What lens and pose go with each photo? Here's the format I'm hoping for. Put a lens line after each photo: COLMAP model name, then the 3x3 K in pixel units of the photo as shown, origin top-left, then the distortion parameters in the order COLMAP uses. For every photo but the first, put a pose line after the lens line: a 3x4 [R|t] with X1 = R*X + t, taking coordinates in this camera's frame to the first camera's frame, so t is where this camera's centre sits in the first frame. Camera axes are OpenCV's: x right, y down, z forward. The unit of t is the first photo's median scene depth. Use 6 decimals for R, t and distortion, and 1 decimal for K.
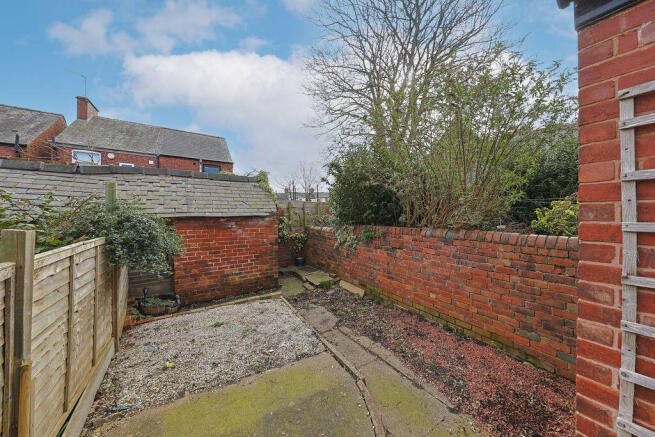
lens RADIAL K [[227.0, 0, 332.1], [0, 227.0, 213.0], [0, 0, 1]] dist [0.002269, -0.000121]
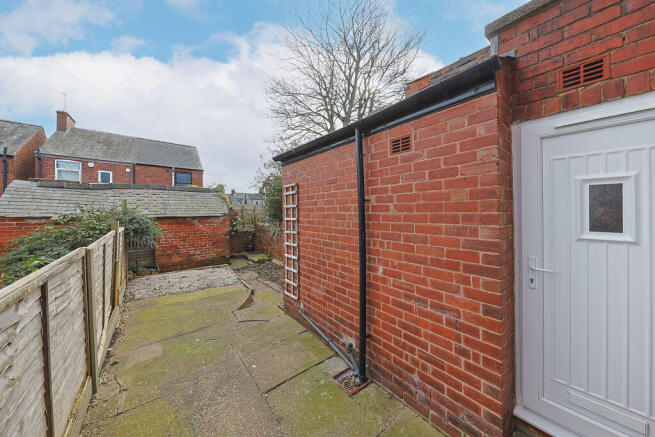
lens RADIAL K [[219.0, 0, 334.4], [0, 219.0, 209.4], [0, 0, 1]] dist [-0.002388, -0.000459]
pose [[0.993702, -0.002208, 0.112030, 0.320519], [0.003644, 0.999914, -0.012615, -0.009595], [-0.111992, 0.012944, 0.993625, -0.562580]]
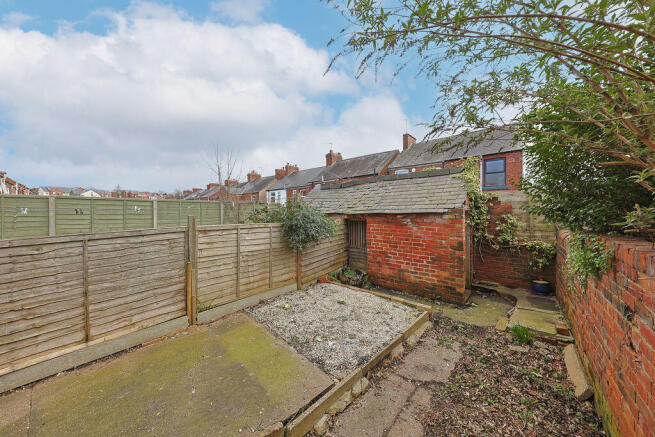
lens RADIAL K [[219.0, 0, 340.2], [0, 219.0, 212.7], [0, 0, 1]] dist [-0.002388, -0.000459]
pose [[0.286782, -0.002156, -0.957993, 0.396419], [0.004753, 0.999988, -0.000827, 0.012765], [0.957984, -0.004316, 0.286789, 0.441348]]
